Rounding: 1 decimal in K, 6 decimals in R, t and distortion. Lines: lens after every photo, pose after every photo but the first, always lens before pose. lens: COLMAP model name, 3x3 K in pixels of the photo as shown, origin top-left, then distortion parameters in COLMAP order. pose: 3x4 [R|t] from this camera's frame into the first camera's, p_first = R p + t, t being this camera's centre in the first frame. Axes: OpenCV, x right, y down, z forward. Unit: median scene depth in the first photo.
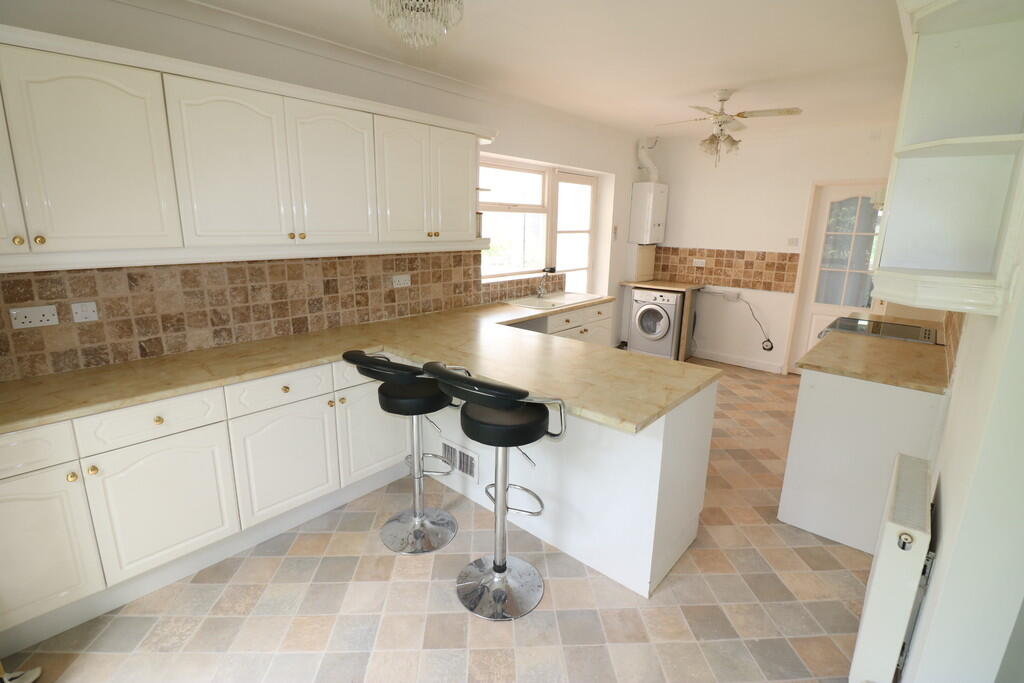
lens RADIAL K [[473.7, 0, 510.3], [0, 473.7, 332.3], [0, 0, 1]] dist [0.000862, -0.013540]
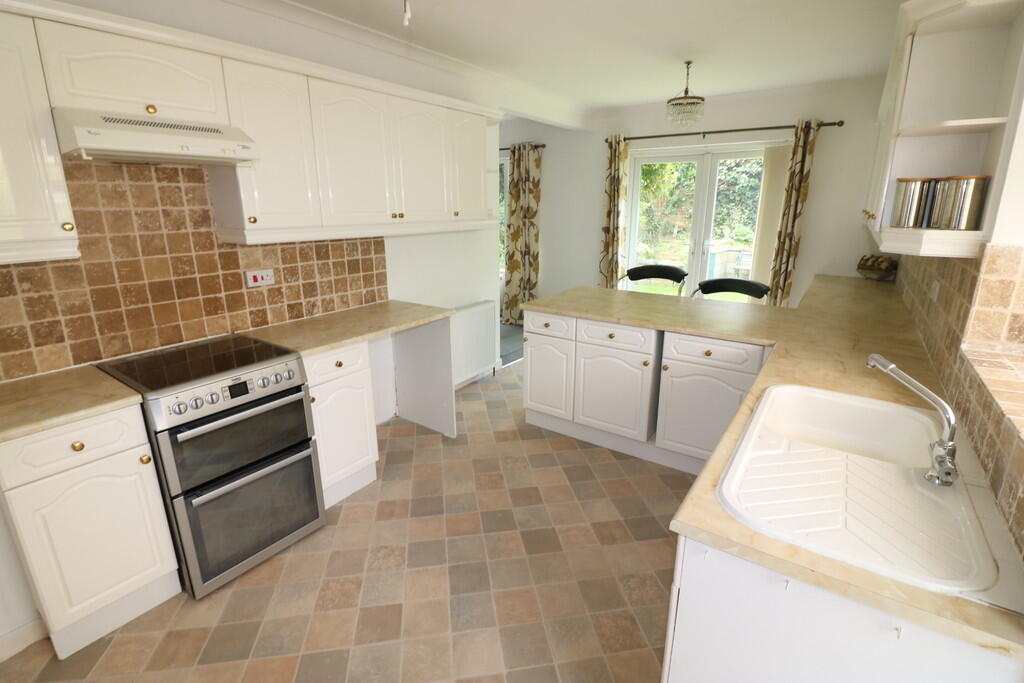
lens RADIAL K [[473.7, 0, 510.3], [0, 473.7, 332.3], [0, 0, 1]] dist [0.000862, -0.013540]
pose [[-0.993340, 0.017933, -0.113812, 0.389379], [-0.038096, 0.881132, 0.471334, -0.305916], [0.108735, 0.472530, -0.874581, 1.372616]]
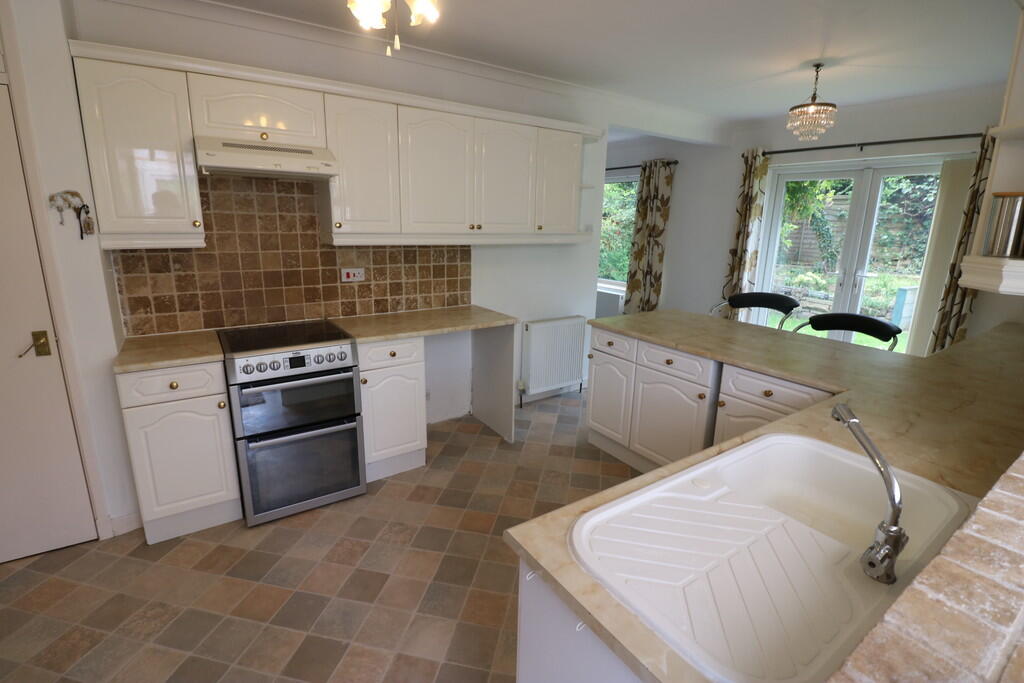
lens RADIAL K [[473.7, 0, 510.3], [0, 473.7, 332.3], [0, 0, 1]] dist [0.000862, -0.013540]
pose [[-0.970006, -0.091138, 0.225347, 0.217488], [0.018407, 0.896850, 0.441951, -0.303962], [-0.242381, 0.432844, -0.868273, 1.378372]]
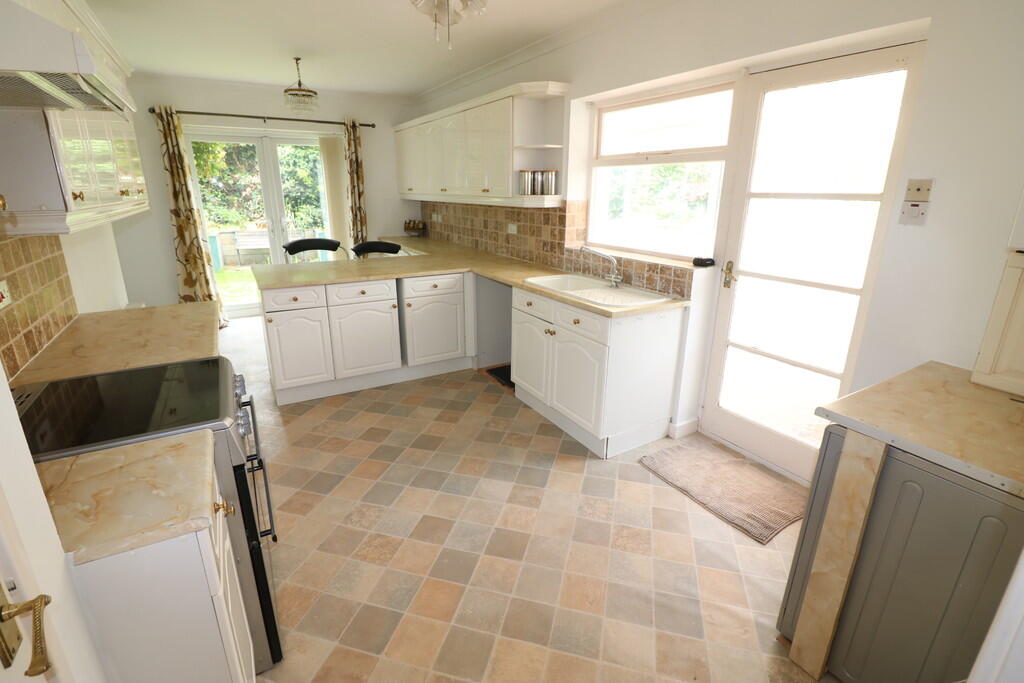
lens RADIAL K [[473.7, 0, 510.3], [0, 473.7, 332.3], [0, 0, 1]] dist [0.000862, -0.013540]
pose [[-0.303532, 0.260509, -0.916517, 0.912851], [-0.227018, 0.914425, 0.335098, -0.250942], [0.925382, 0.309779, -0.218417, 1.218123]]
